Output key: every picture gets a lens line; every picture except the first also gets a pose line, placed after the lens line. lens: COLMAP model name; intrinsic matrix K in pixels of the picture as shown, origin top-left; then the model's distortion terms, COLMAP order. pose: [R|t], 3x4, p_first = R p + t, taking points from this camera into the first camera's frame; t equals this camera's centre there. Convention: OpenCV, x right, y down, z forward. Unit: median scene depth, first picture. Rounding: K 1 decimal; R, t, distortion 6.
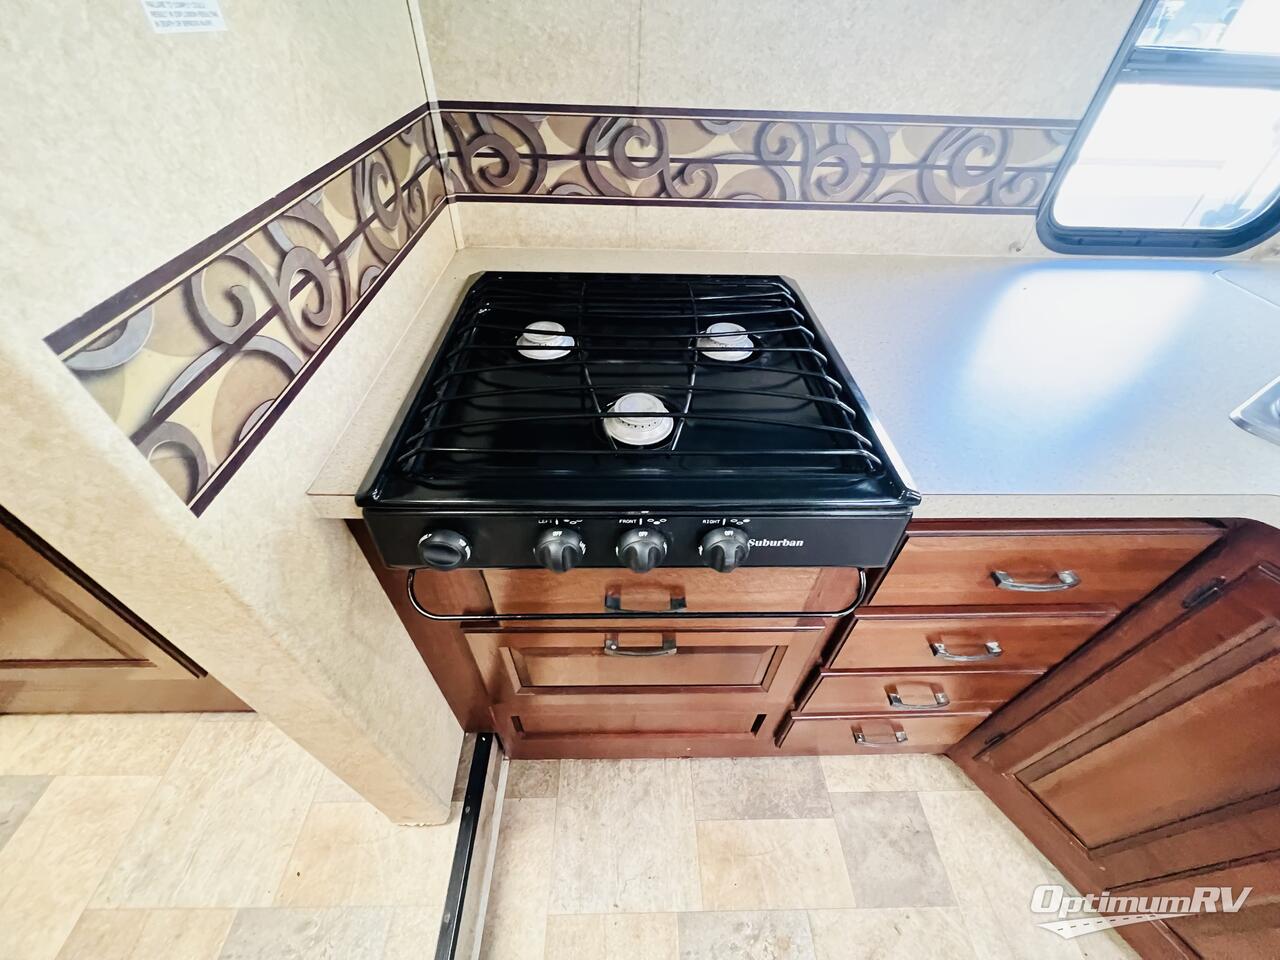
lens RADIAL K [[513.5, 0, 635.5], [0, 513.5, 478.0], [0, 0, 1]] dist [-0.004382, 0.001470]
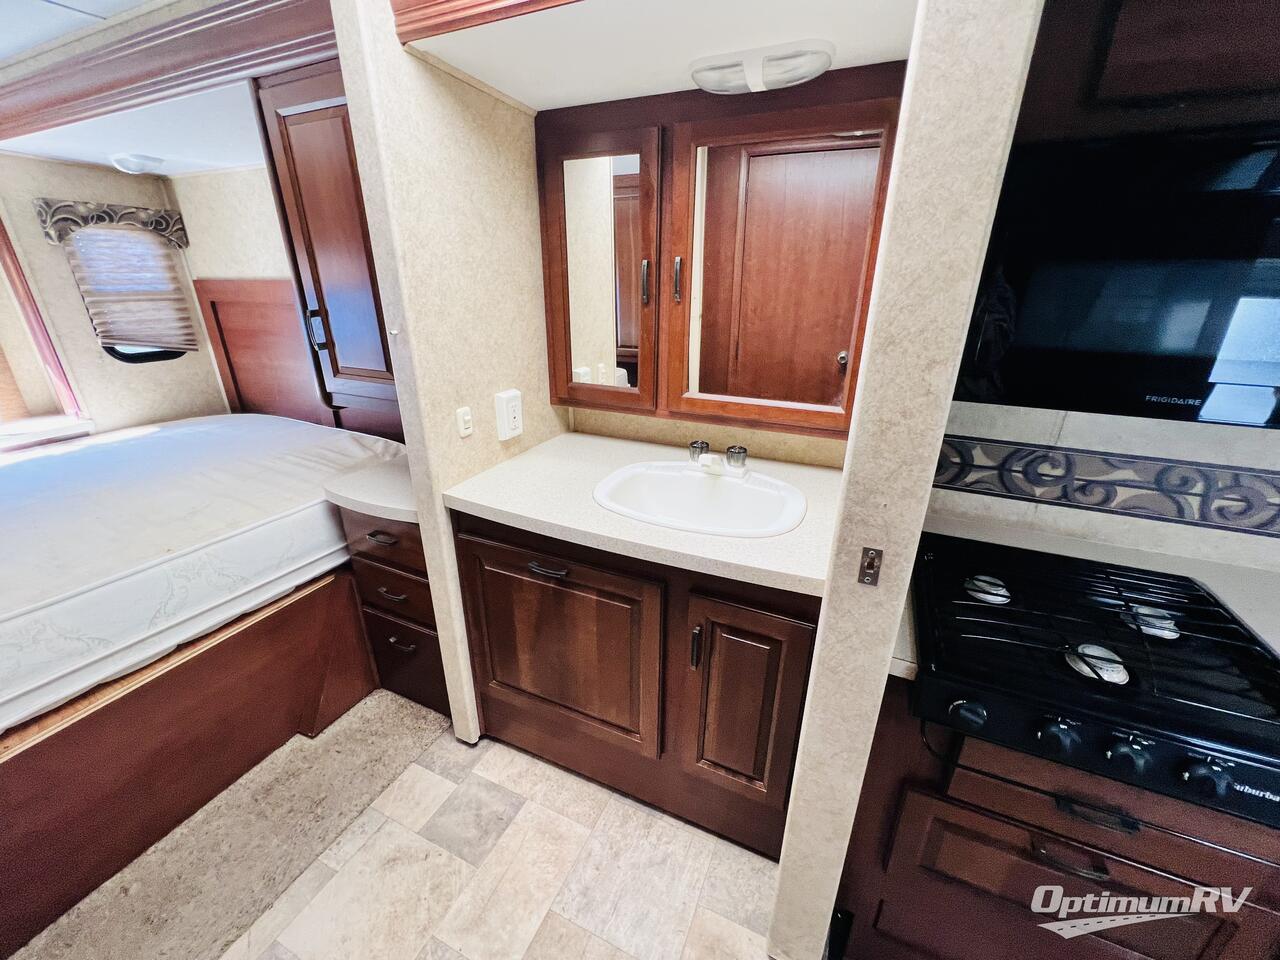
lens RADIAL K [[513.5, 0, 631.5], [0, 513.5, 478.9], [0, 0, 1]] dist [-0.004382, 0.001470]
pose [[0.904543, 0.140658, -0.402513, -0.462900], [-0.285952, 0.900371, -0.327970, 0.179424], [0.316279, 0.411762, 0.854646, -0.568859]]
